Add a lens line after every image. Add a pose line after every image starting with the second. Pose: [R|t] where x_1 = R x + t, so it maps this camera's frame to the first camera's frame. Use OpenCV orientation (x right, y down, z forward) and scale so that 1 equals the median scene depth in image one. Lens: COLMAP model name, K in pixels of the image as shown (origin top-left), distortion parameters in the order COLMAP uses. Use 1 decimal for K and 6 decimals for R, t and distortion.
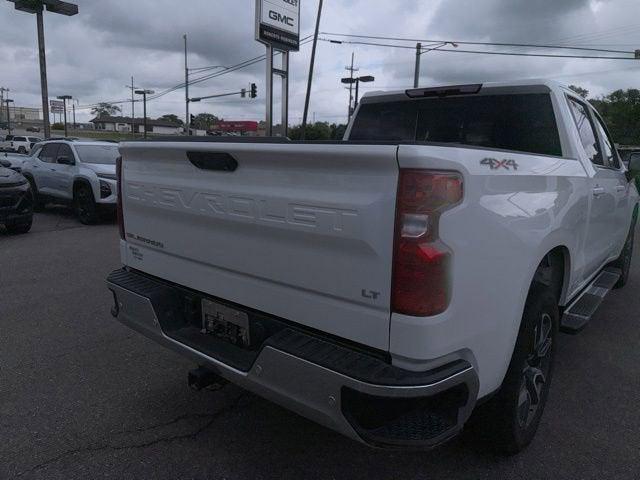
lens RADIAL K [[451.3, 0, 320.0], [0, 451.3, 240.0], [0, 0, 1]] dist [0.042137, -0.049808]
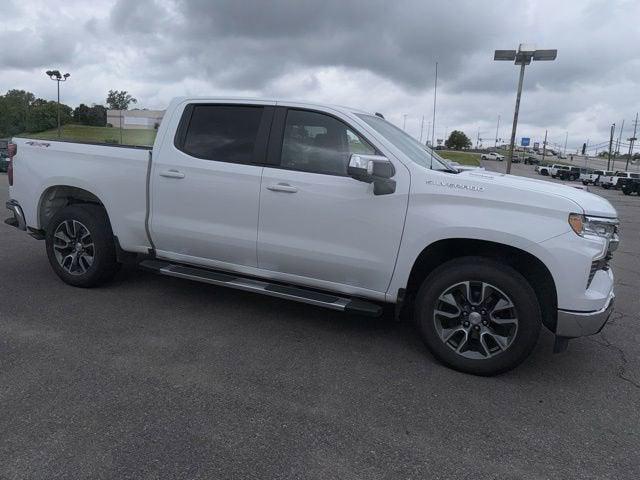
lens RADIAL K [[451.2, 0, 319.7], [0, 451.2, 222.5], [0, 0, 1]] dist [0.042883, -0.054198]
pose [[0.304959, 0.125514, -0.944058, 0.218340], [-0.237672, 0.969943, 0.052180, -0.015477], [0.922232, 0.208464, 0.325624, 0.107199]]
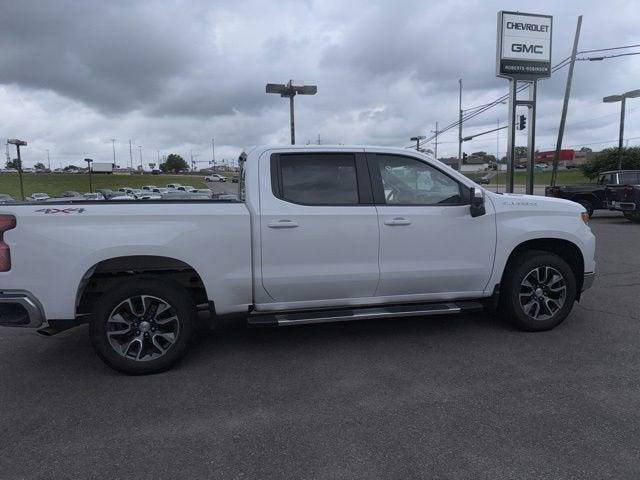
lens RADIAL K [[451.3, 0, 320.0], [0, 451.3, 240.0], [0, 0, 1]] dist [0.042137, -0.049808]
pose [[0.790206, 0.022874, -0.612414, 0.162764], [-0.070230, 0.996100, -0.053413, 0.000045], [0.608804, 0.085217, 0.788731, 0.003020]]
